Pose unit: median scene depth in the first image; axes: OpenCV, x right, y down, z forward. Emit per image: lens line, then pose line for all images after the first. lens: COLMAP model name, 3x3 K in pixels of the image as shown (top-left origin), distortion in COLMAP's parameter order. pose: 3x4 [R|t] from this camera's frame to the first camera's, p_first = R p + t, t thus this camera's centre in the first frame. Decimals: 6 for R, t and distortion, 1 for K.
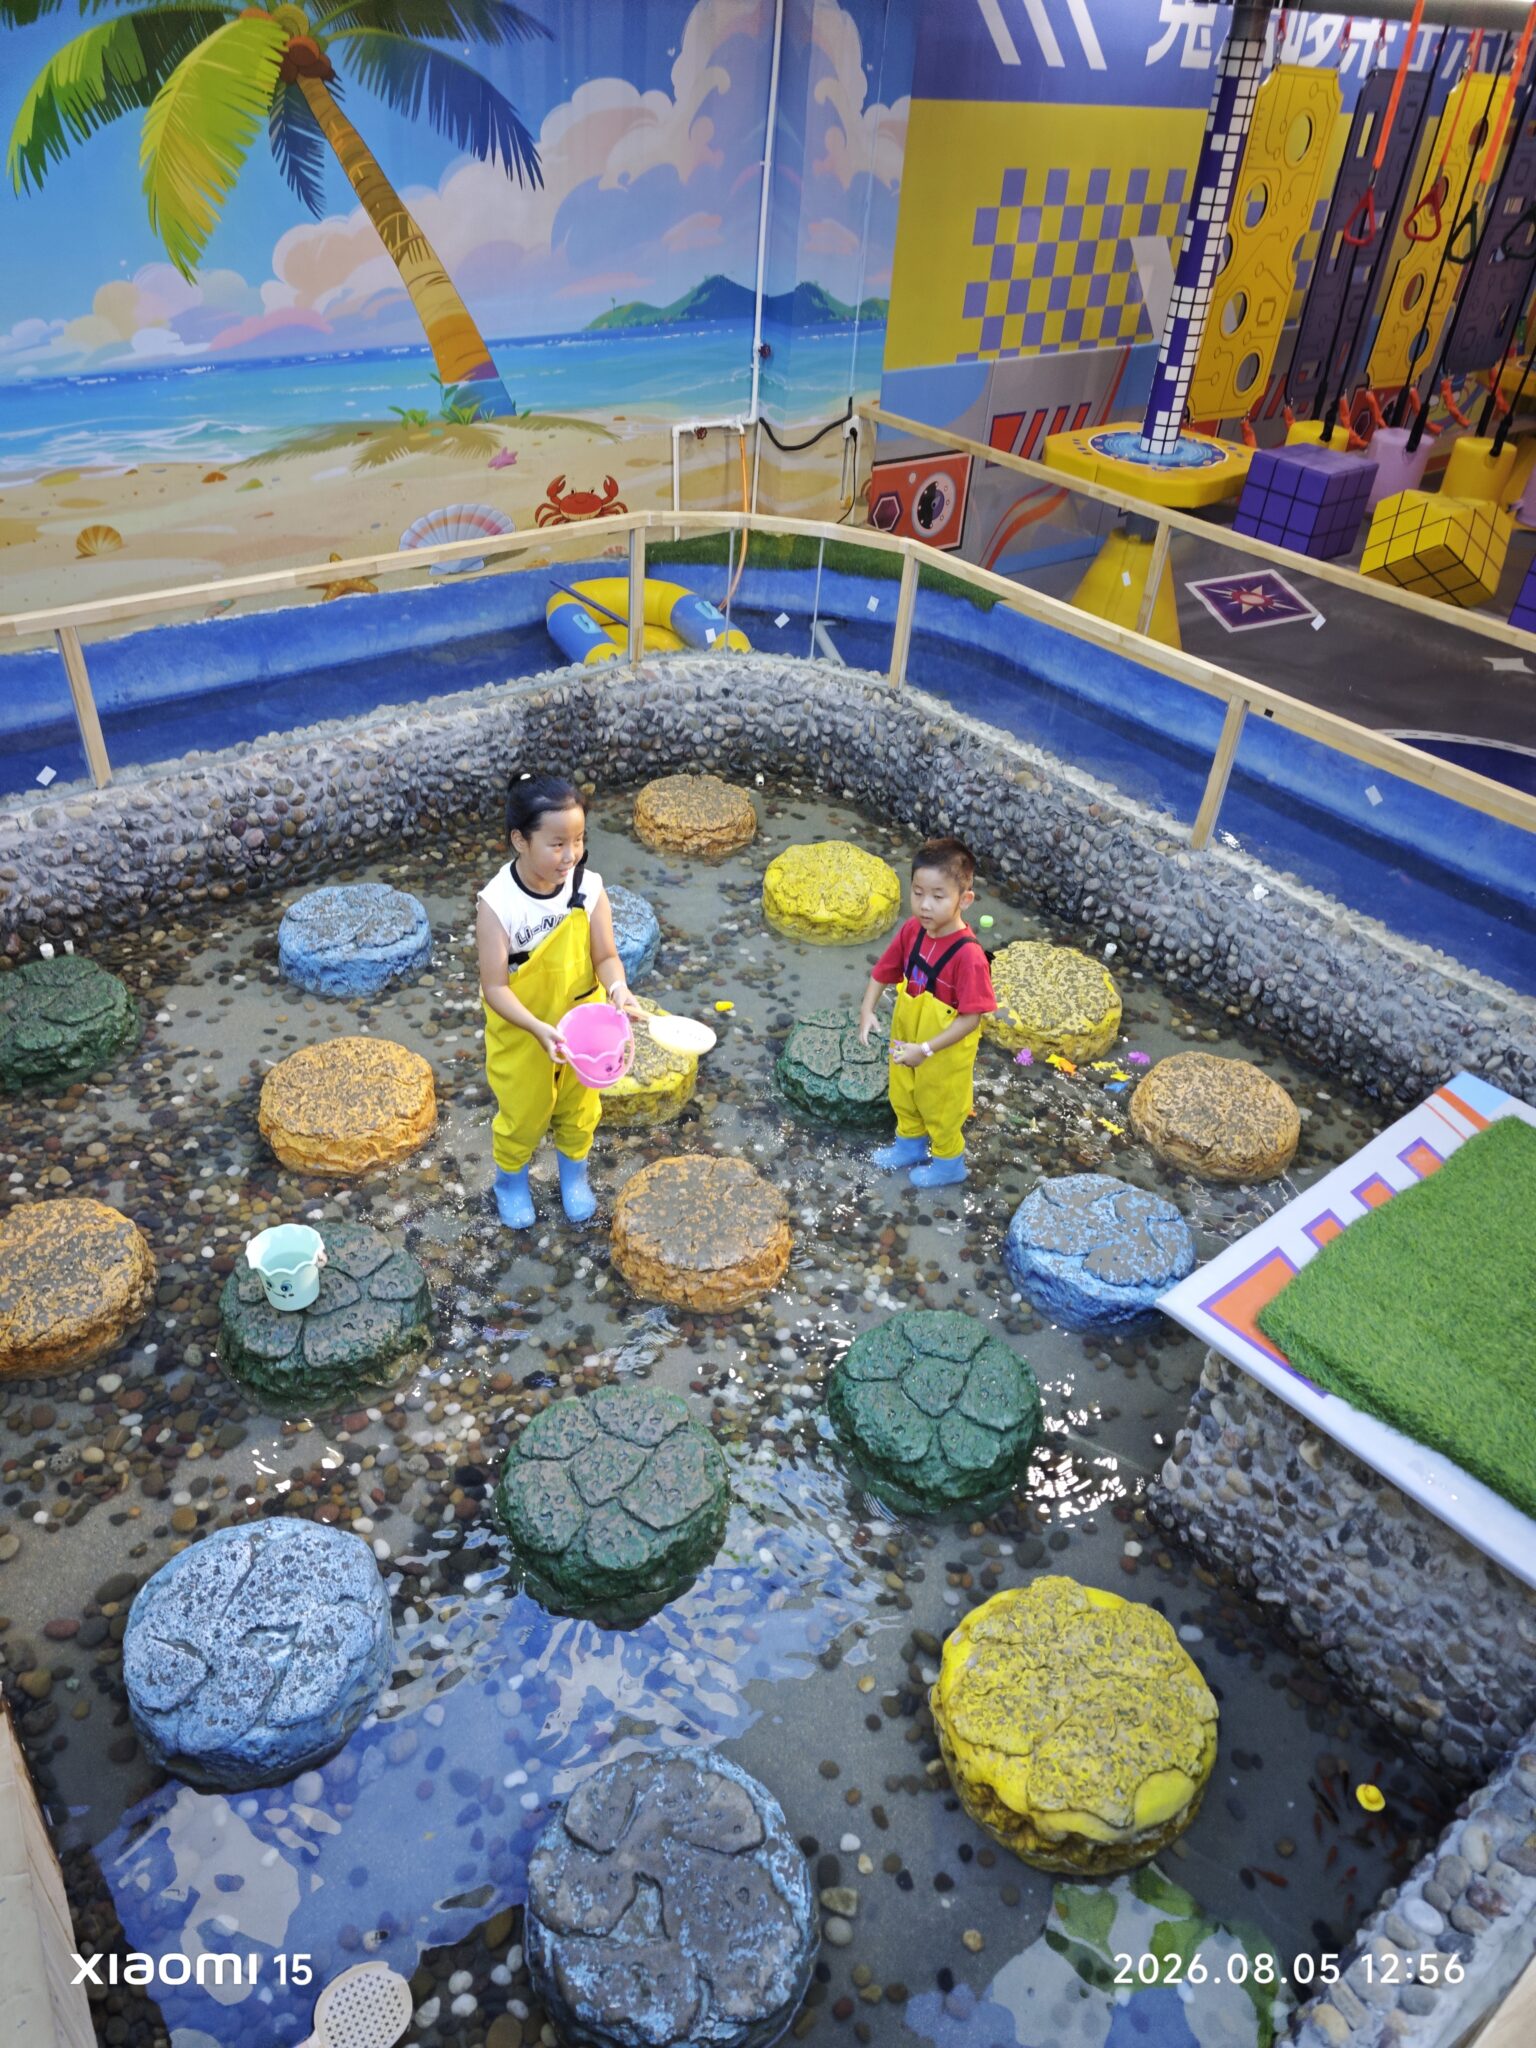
lens RADIAL K [[1377.9, 0, 762.2], [0, 1377.9, 1078.4], [0, 0, 1]] dist [0.011218, -0.023753]
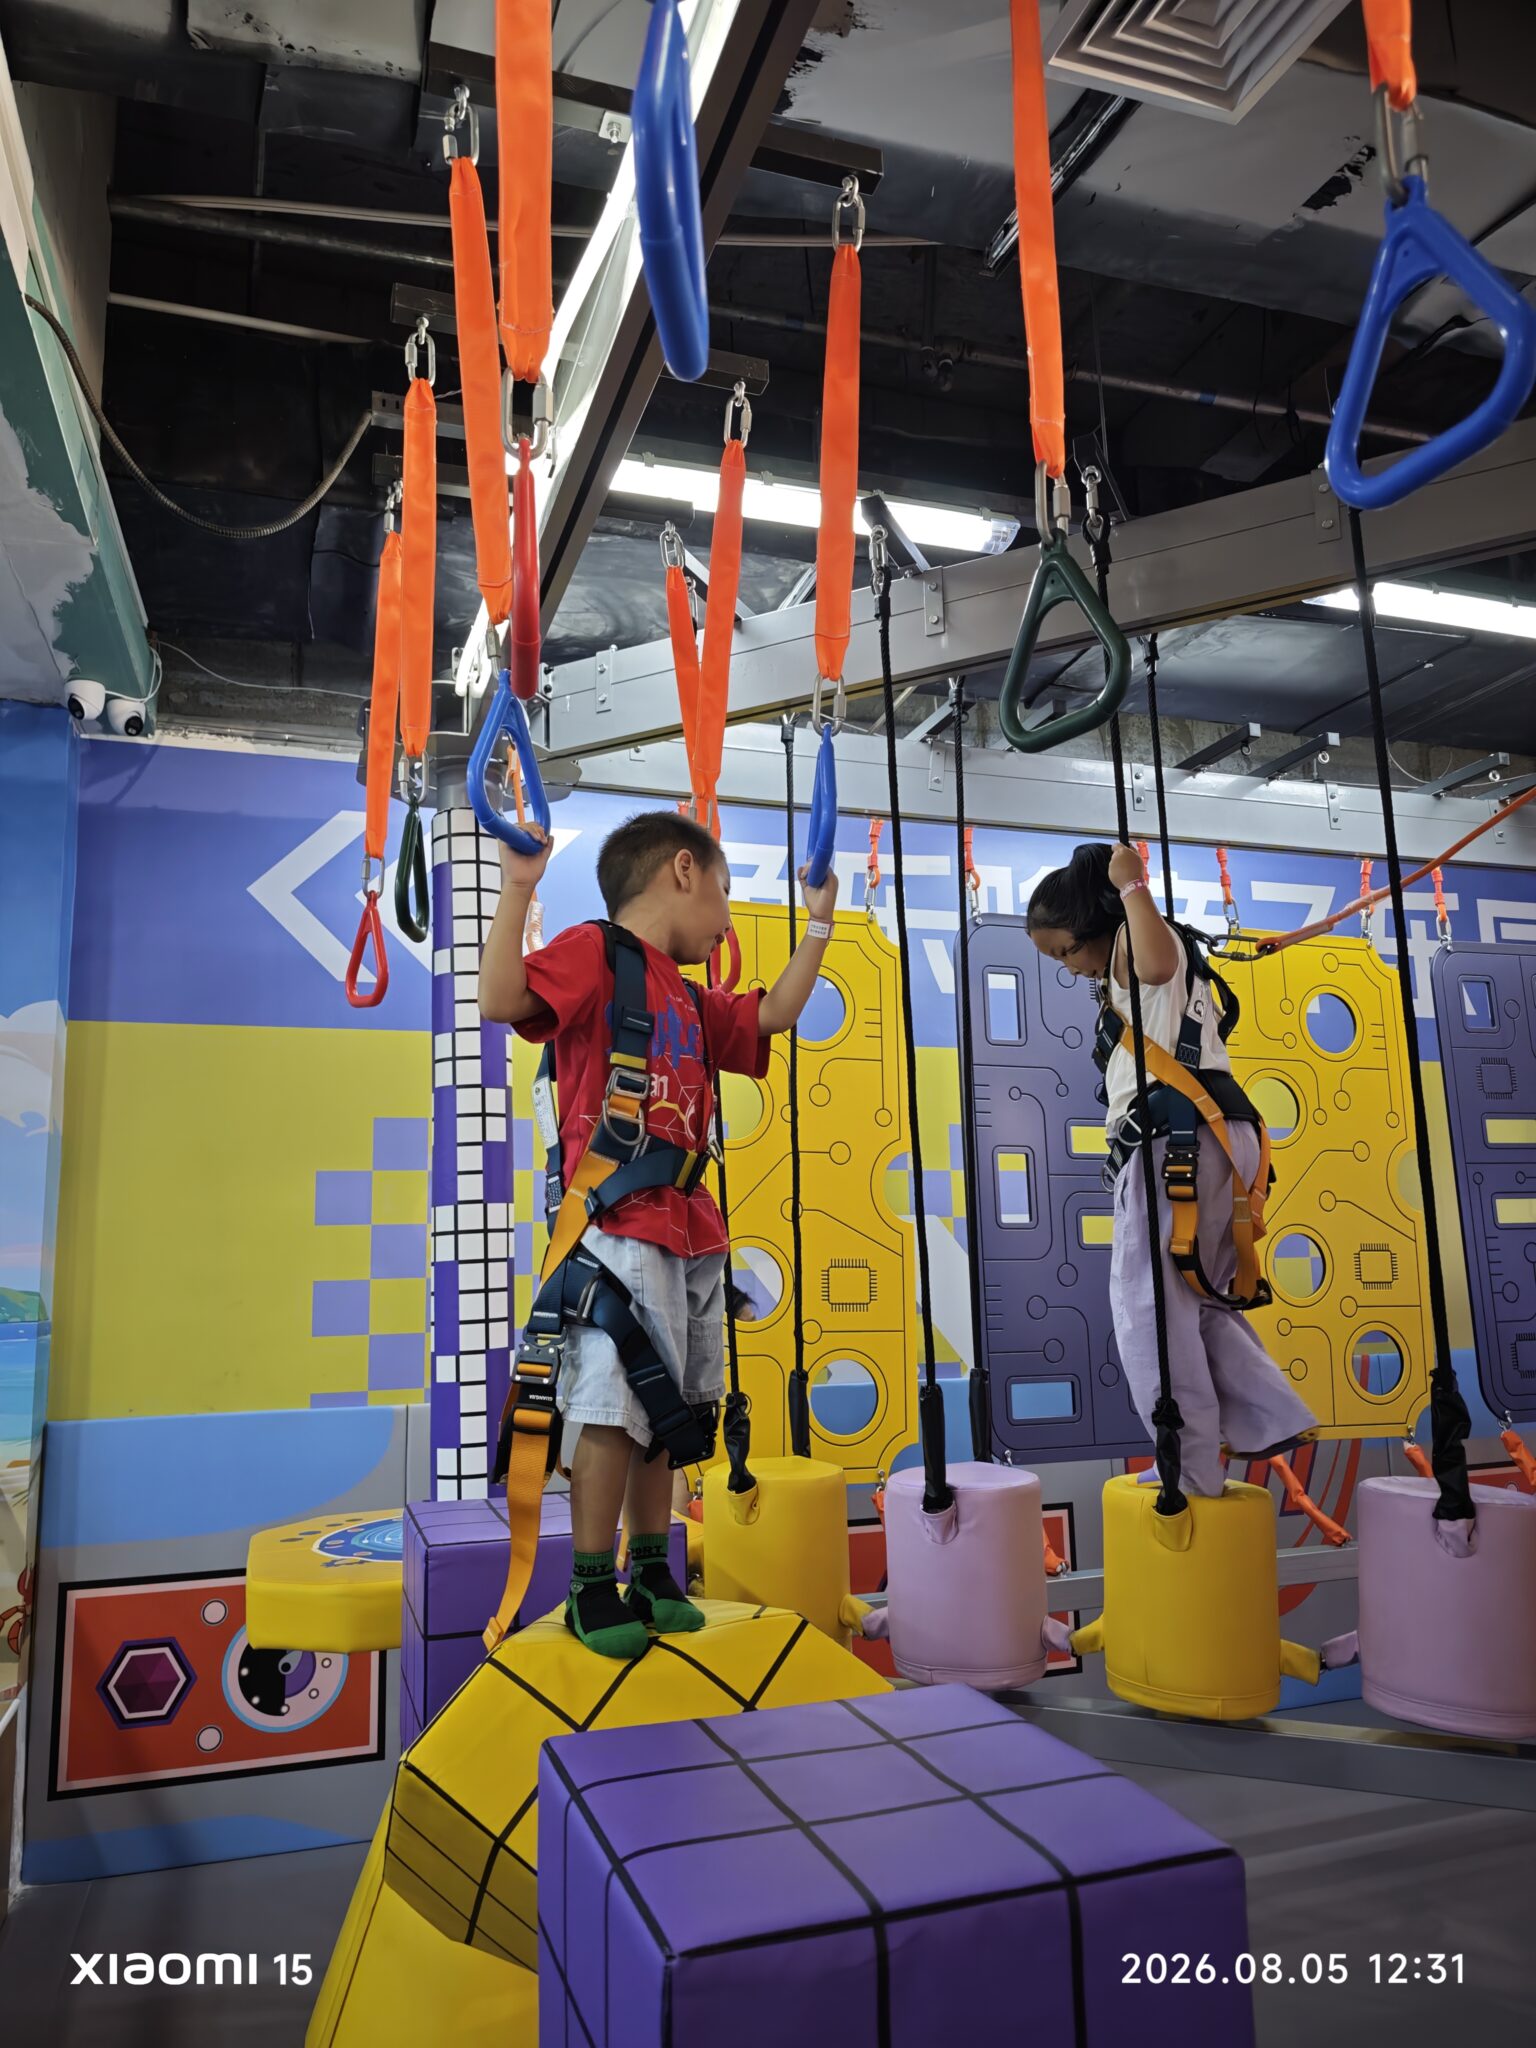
lens RADIAL K [[1408.6, 0, 779.5], [0, 1408.6, 1014.6], [0, 0, 1]] dist [0.008928, -0.019122]
pose [[0.932432, -0.151043, -0.328263, 0.729792], [-0.146947, 0.671434, -0.726349, -0.333515], [0.330117, 0.725509, 0.603871, 0.842115]]
